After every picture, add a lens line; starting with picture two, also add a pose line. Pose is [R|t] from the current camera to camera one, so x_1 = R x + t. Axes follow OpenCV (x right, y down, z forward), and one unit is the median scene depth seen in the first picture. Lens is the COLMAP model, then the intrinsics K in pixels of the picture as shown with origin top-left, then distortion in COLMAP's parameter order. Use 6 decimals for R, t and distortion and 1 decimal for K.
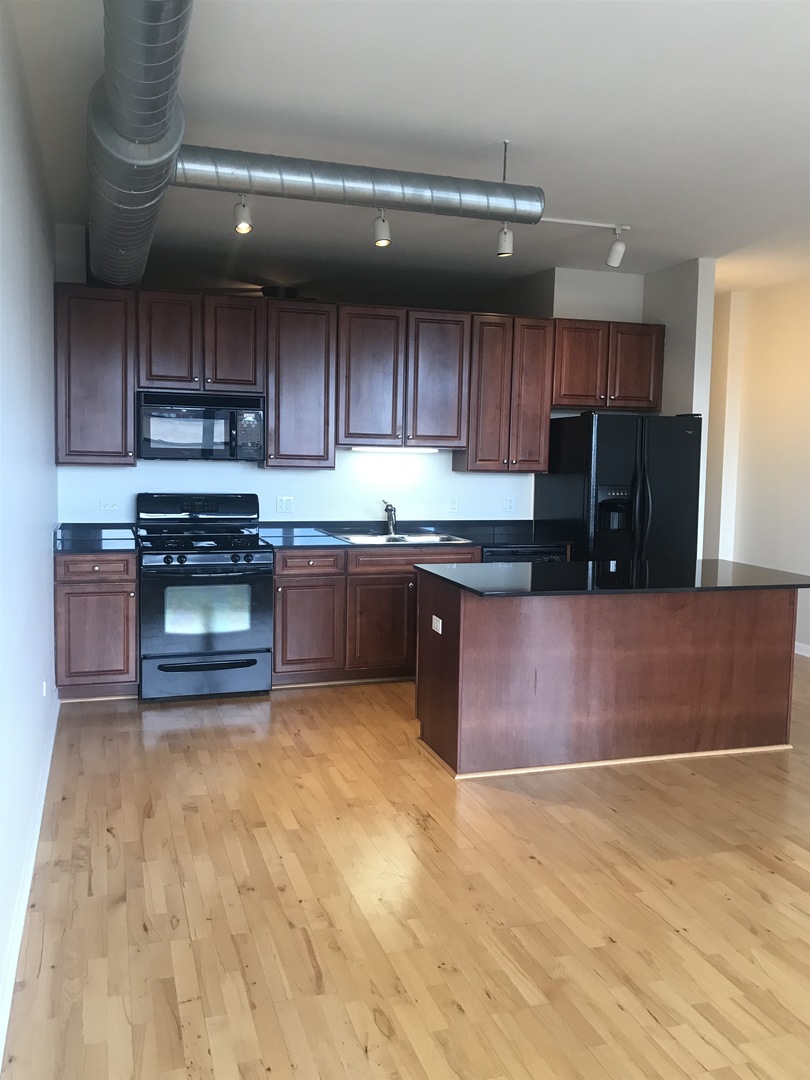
lens RADIAL K [[942.9, 0, 411.2], [0, 942.9, 541.5], [0, 0, 1]] dist [0.006482, -0.003533]
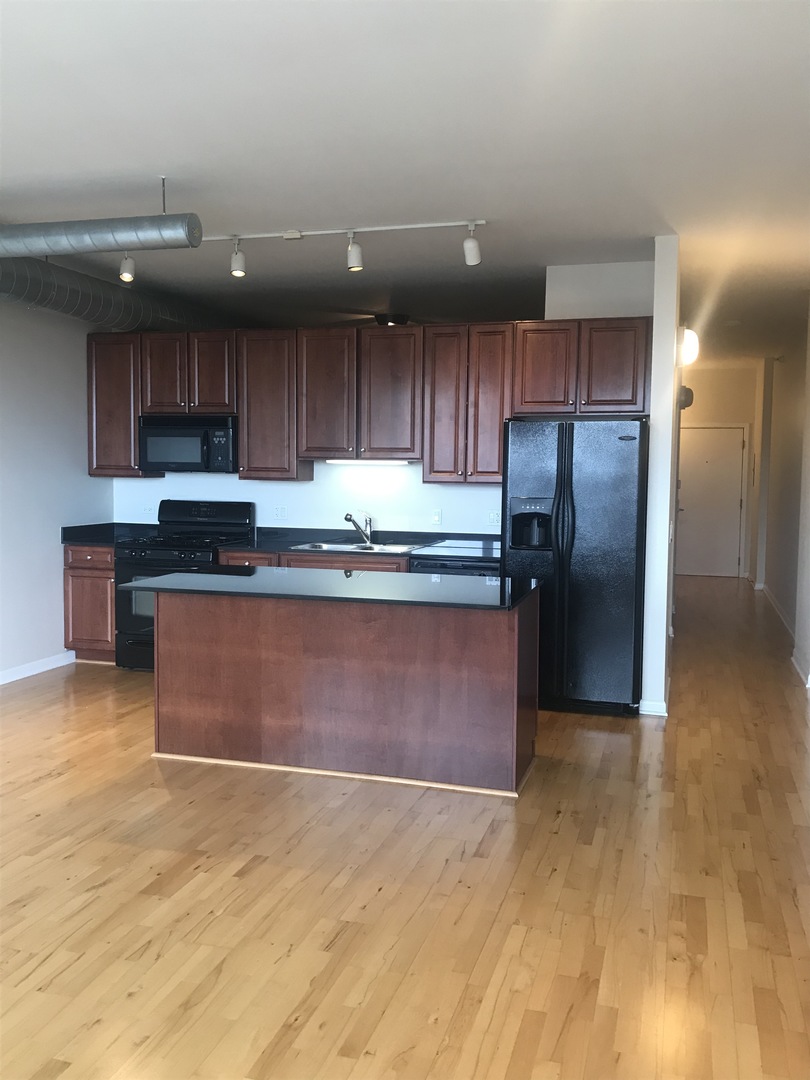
lens RADIAL K [[942.9, 0, 411.2], [0, 942.9, 538.7], [0, 0, 1]] dist [0.006482, -0.003533]
pose [[0.825558, 0.033946, -0.563296, 0.655803], [-0.050301, 0.998642, -0.013539, -0.000945], [0.562071, 0.039512, 0.826145, 0.180161]]
